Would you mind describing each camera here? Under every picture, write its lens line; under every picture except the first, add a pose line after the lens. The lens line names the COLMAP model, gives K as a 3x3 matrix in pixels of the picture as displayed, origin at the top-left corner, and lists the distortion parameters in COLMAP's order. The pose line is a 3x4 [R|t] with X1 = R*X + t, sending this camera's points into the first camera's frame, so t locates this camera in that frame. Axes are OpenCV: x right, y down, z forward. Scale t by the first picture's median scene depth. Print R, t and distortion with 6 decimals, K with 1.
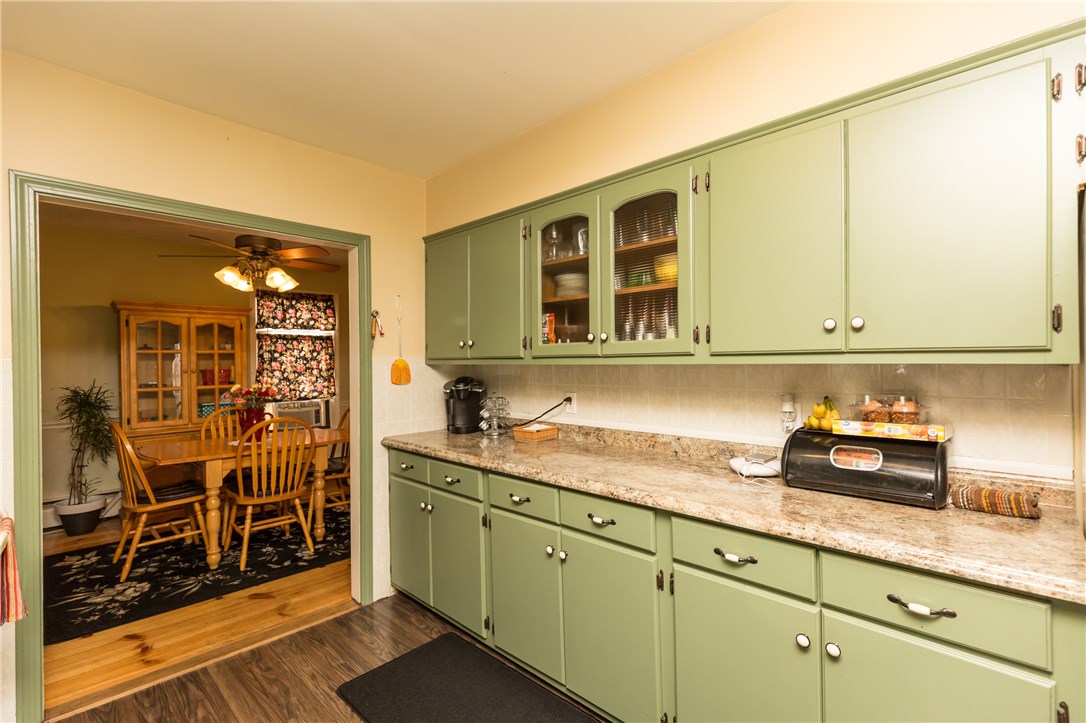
lens RADIAL K [[489.2, 0, 549.6], [0, 489.2, 360.5], [0, 0, 1]] dist [0.013138, -0.002809]
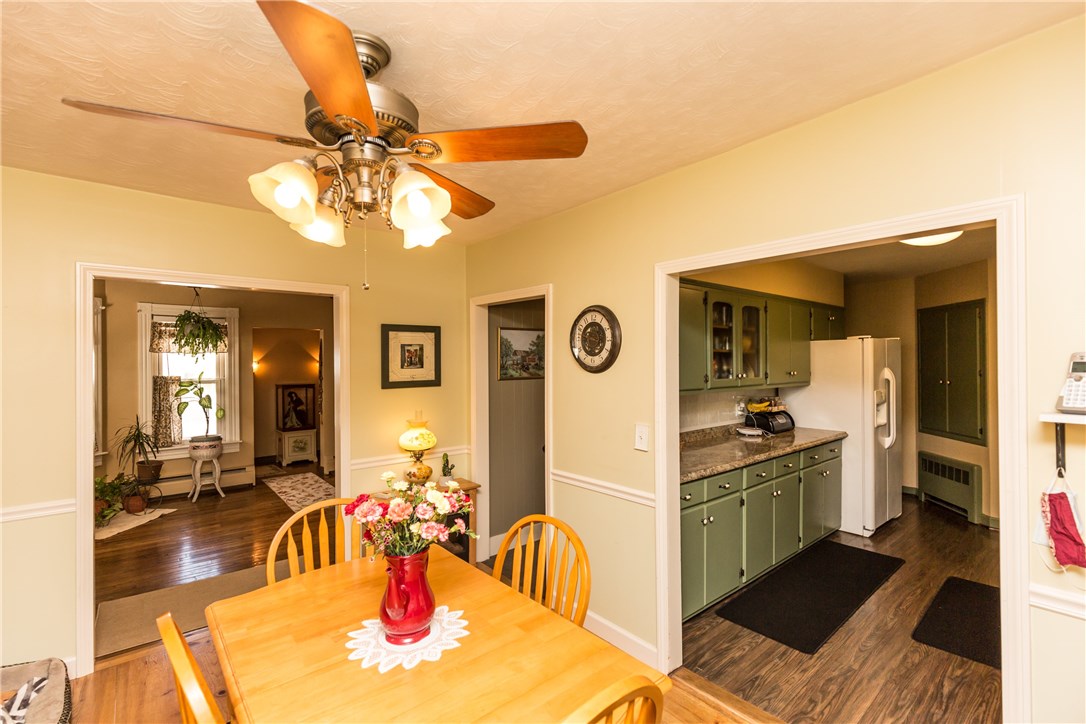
lens RADIAL K [[489.2, 0, 546.3], [0, 489.2, 365.2], [0, 0, 1]] dist [0.013138, -0.002809]
pose [[0.093210, 0.008541, 0.995610, -1.618004], [0.002093, 0.999959, -0.008775, -0.066909], [-0.995644, 0.002902, 0.093189, 1.422554]]
